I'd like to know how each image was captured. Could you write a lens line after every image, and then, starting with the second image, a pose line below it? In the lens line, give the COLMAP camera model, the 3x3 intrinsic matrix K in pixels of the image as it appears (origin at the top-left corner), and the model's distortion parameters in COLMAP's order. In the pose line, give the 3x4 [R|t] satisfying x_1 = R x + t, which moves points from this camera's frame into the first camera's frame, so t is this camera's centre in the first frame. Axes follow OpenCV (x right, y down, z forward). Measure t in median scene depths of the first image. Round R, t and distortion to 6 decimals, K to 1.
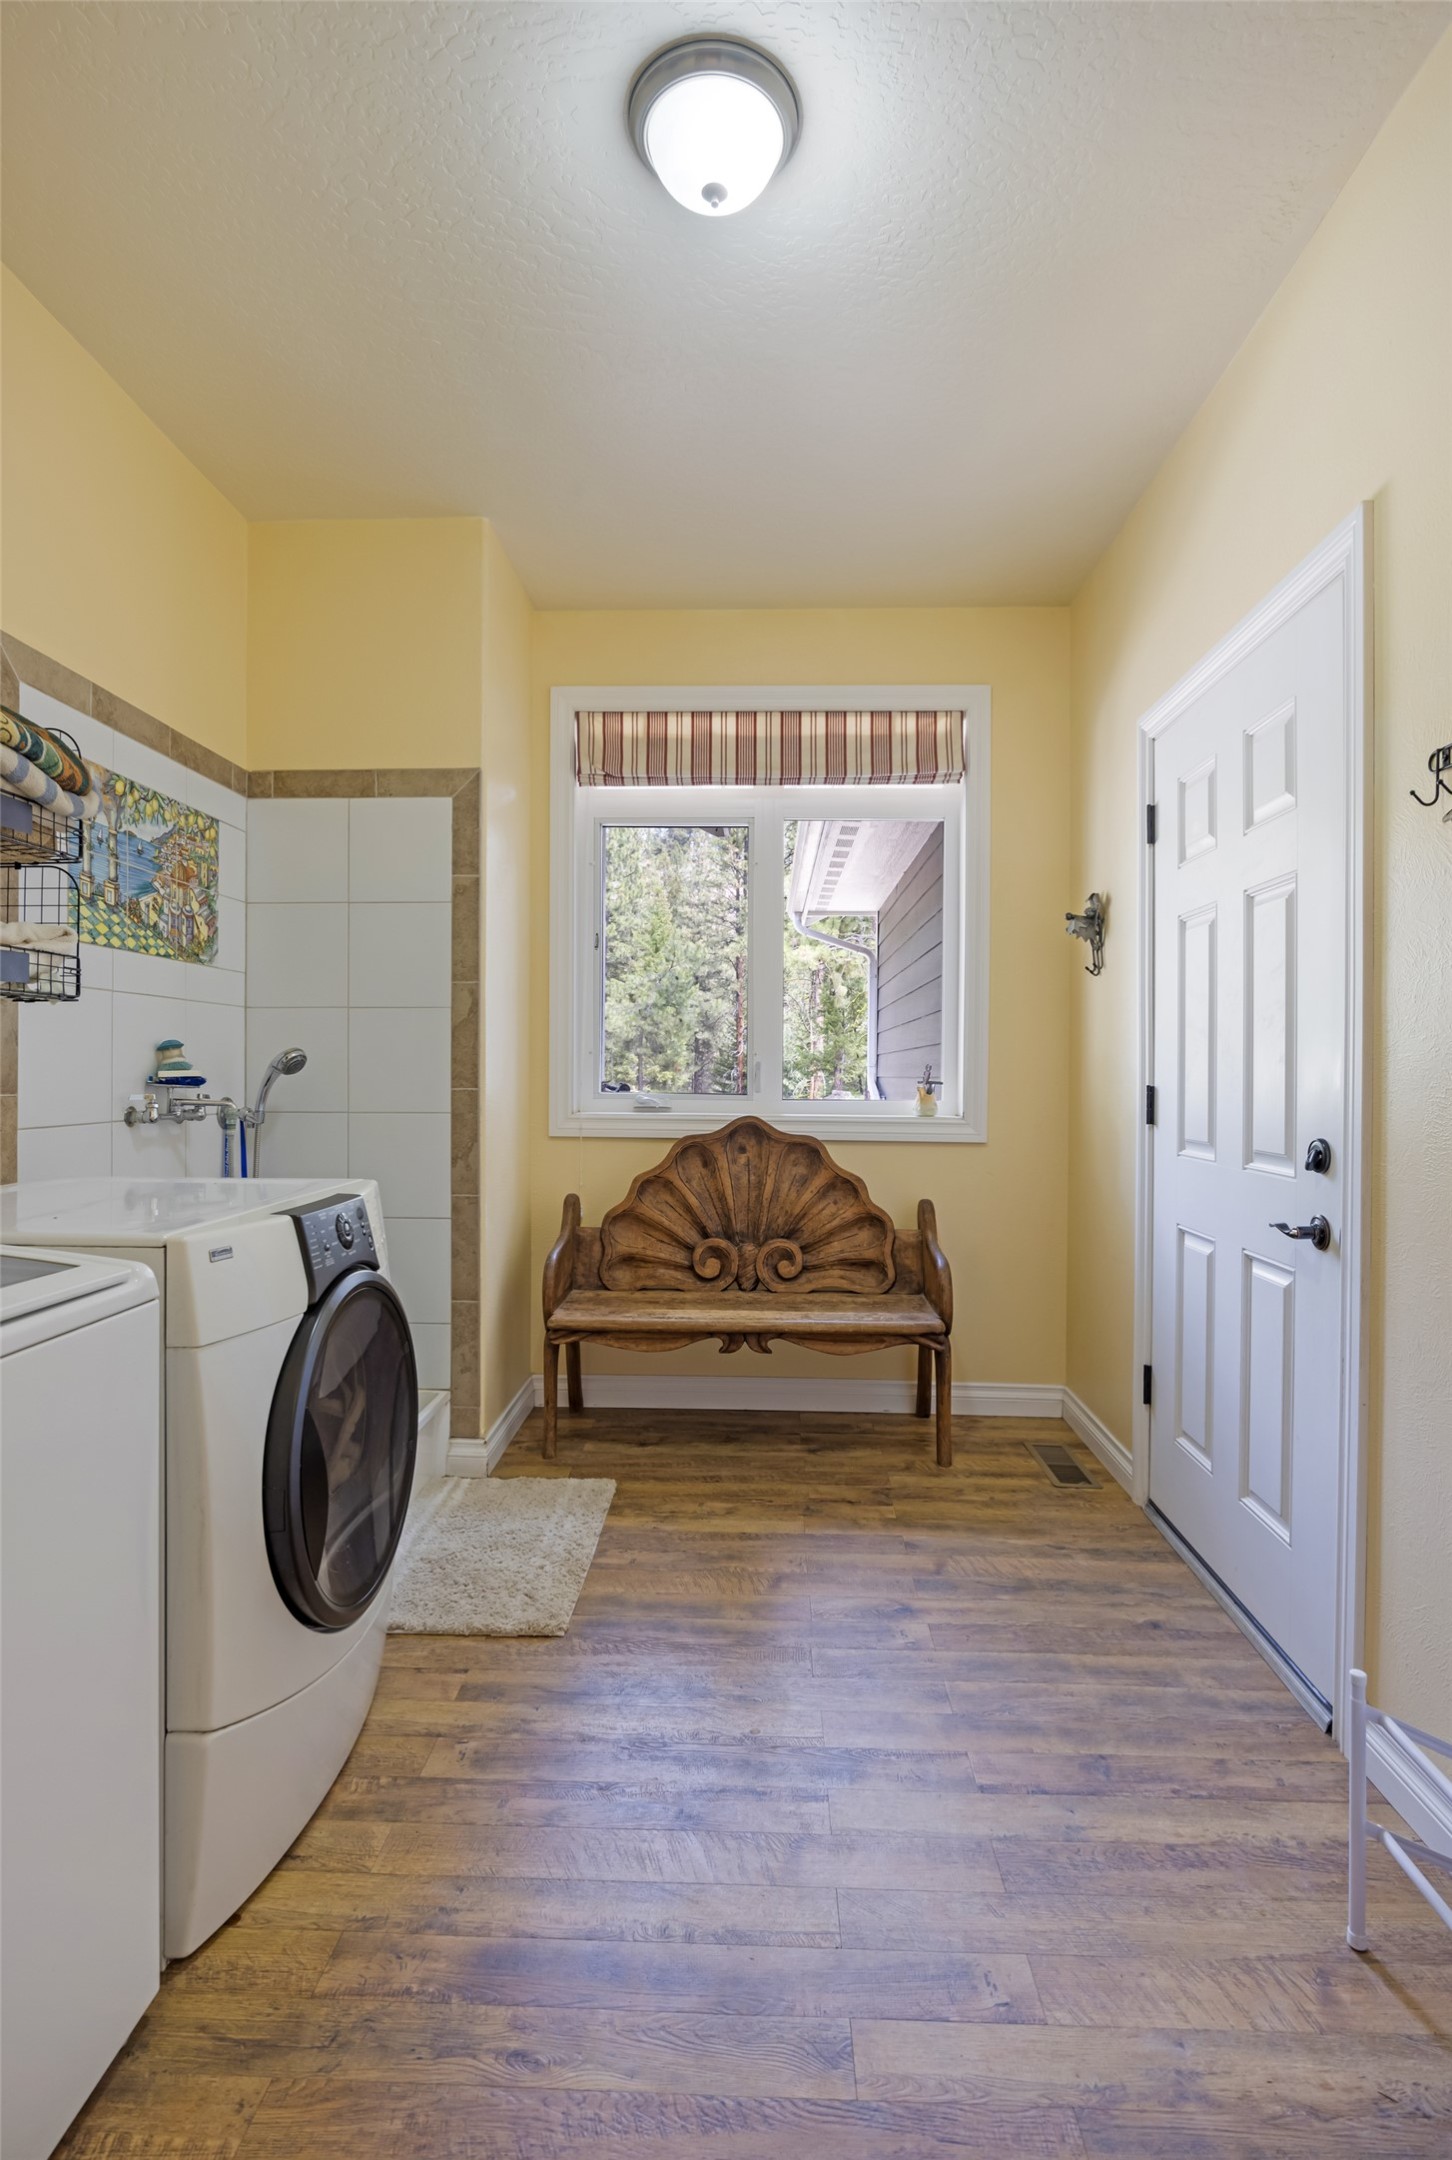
lens RADIAL K [[1043.2, 0, 727.4], [0, 1043.2, 1072.1], [0, 0, 1]] dist [-0.013308, 0.000076]
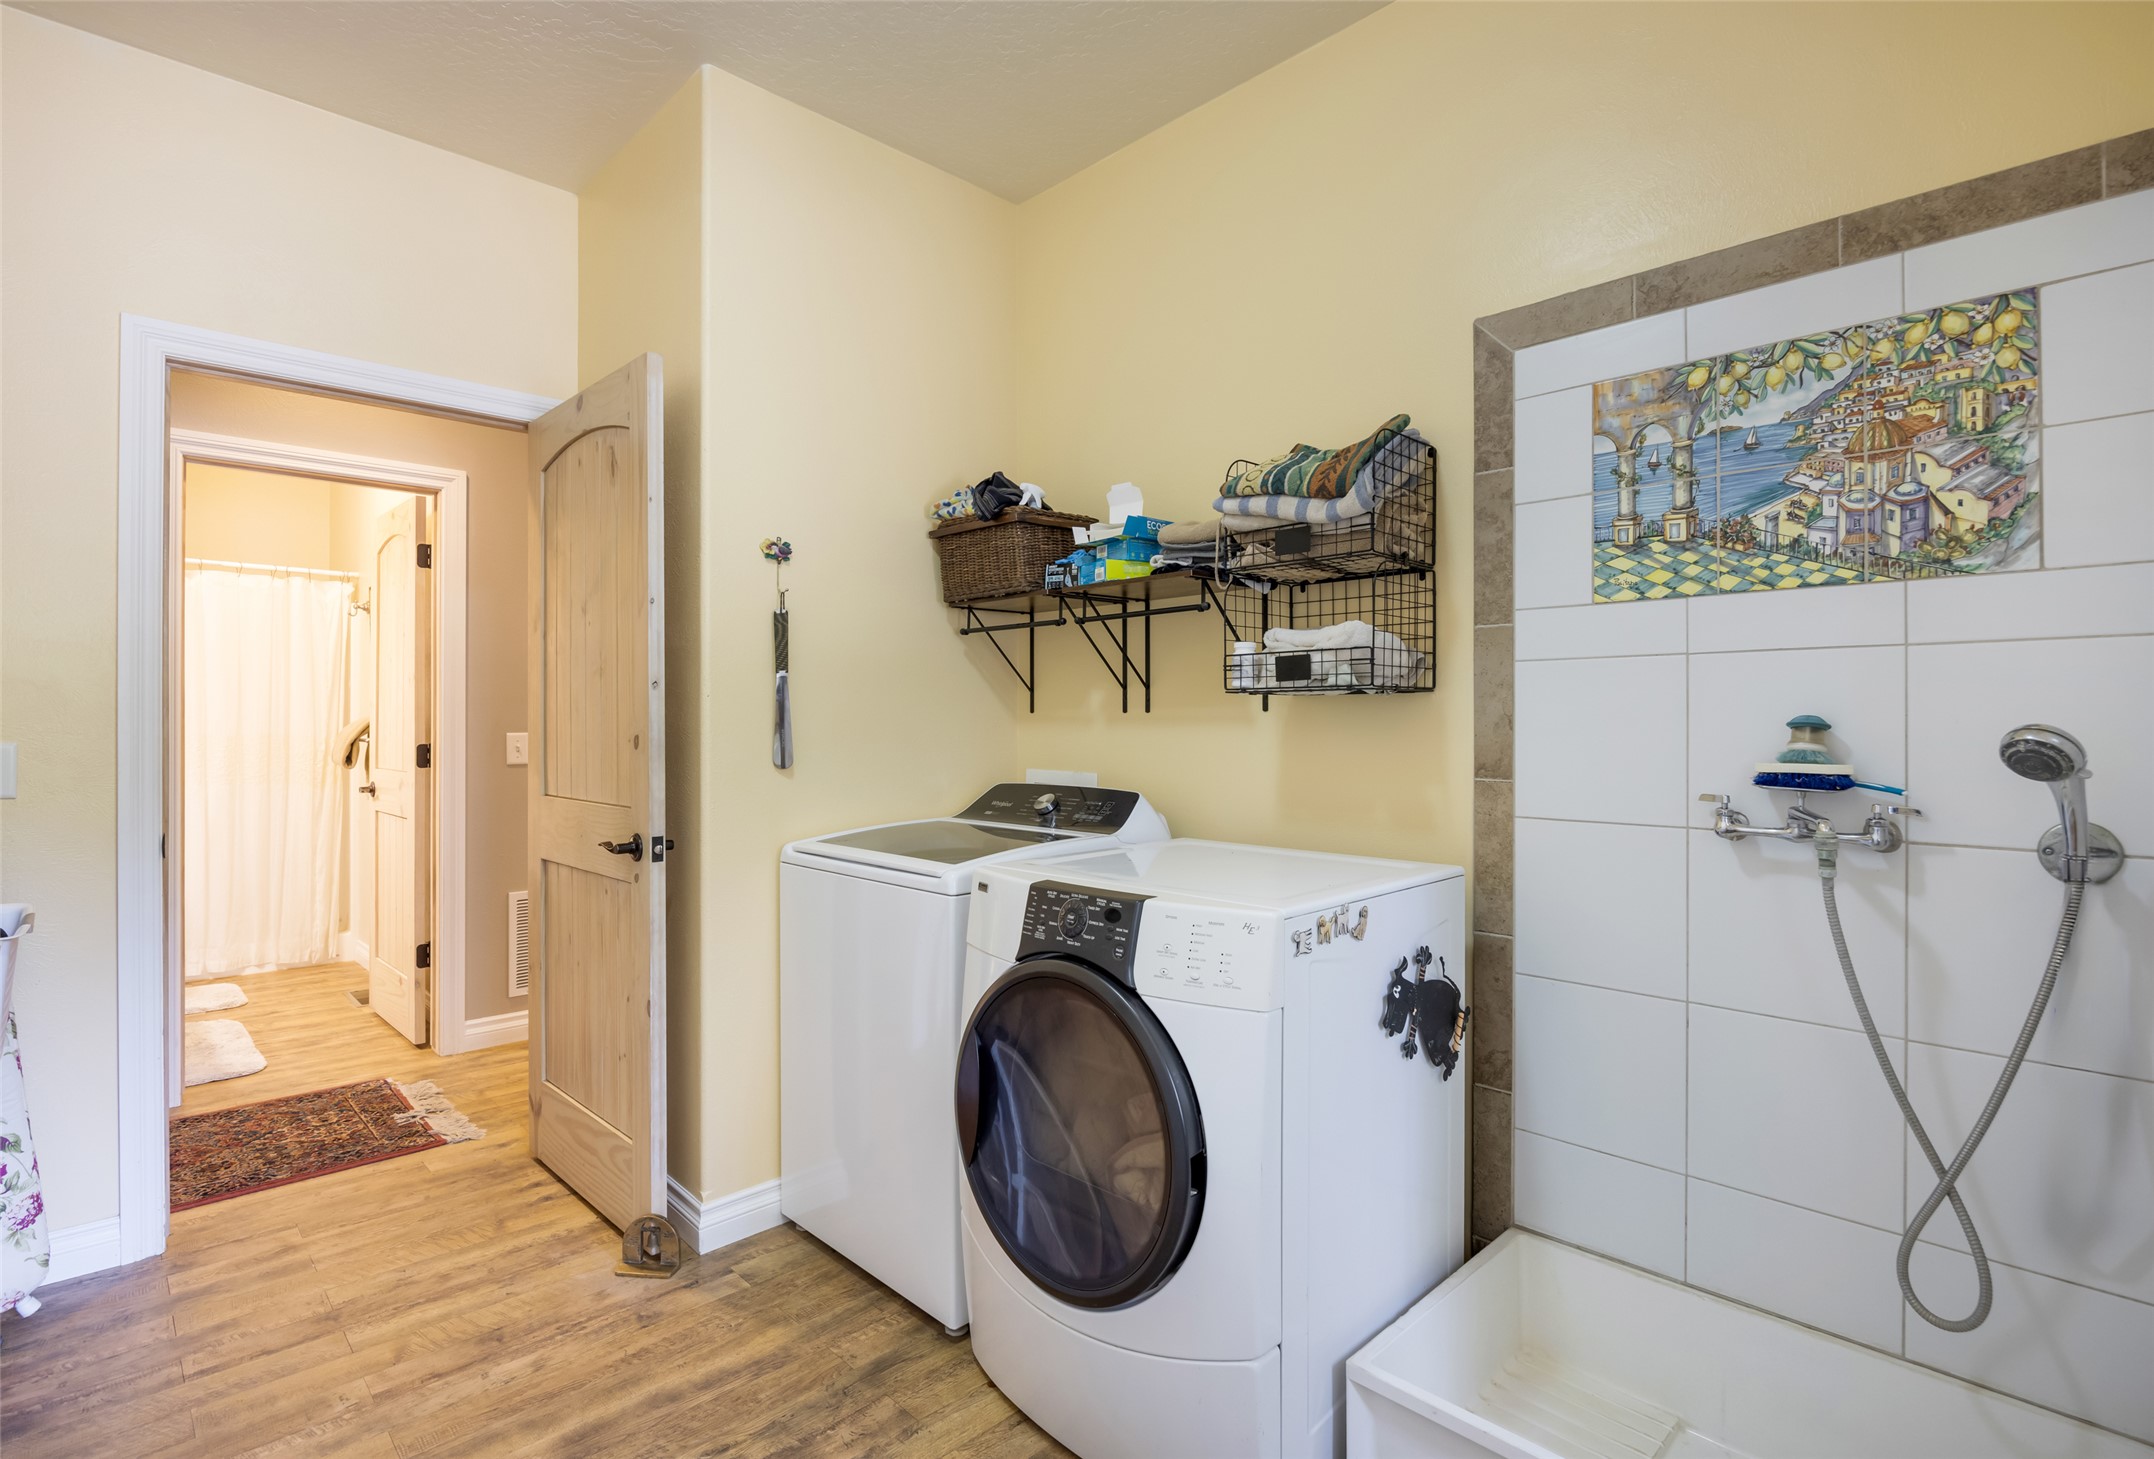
lens RADIAL K [[1040.3, 0, 1082.7], [0, 1040.3, 725.2], [0, 0, 1]] dist [-0.013308, 0.000076]
pose [[-0.692851, -0.006473, -0.721052, 0.245111], [-0.007781, 0.999969, -0.001500, -0.021992], [0.721039, 0.004572, -0.692880, 1.183607]]
